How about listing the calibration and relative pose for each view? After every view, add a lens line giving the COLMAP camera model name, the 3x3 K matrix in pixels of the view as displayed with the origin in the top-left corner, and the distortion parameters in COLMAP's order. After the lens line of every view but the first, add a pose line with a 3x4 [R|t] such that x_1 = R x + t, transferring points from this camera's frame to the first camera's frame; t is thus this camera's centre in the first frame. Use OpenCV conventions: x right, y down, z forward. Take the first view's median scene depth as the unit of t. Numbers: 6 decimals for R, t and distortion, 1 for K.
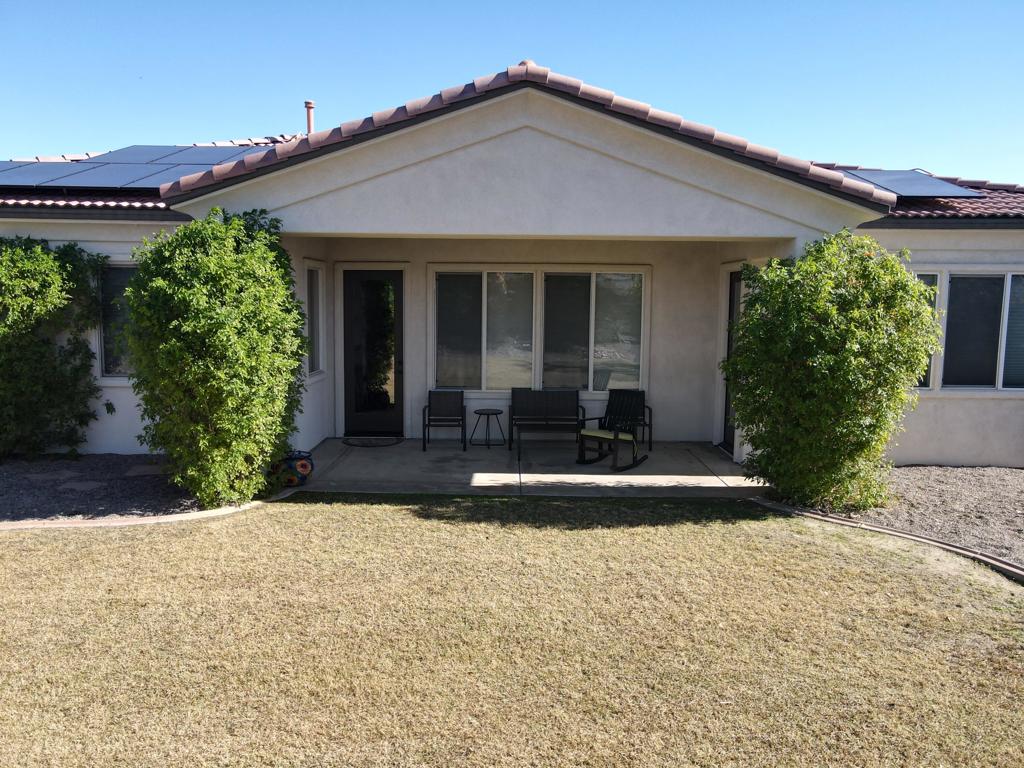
lens RADIAL K [[738.9, 0, 506.1], [0, 738.9, 381.7], [0, 0, 1]] dist [-0.001317, 0.021028]
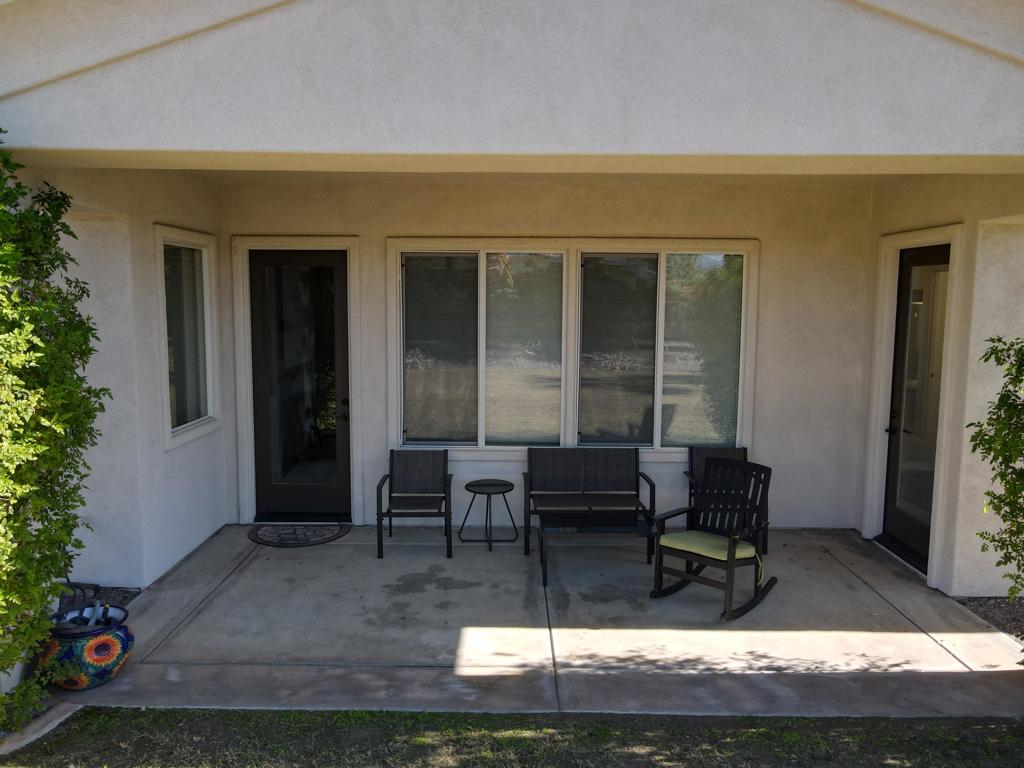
lens RADIAL K [[738.9, 0, 519.0], [0, 738.9, 385.2], [0, 0, 1]] dist [-0.001317, 0.021028]
pose [[0.999833, -0.005017, 0.017579, -0.010079], [0.004901, 0.999966, 0.006613, -0.044927], [-0.017611, -0.006525, 0.999824, 0.405931]]
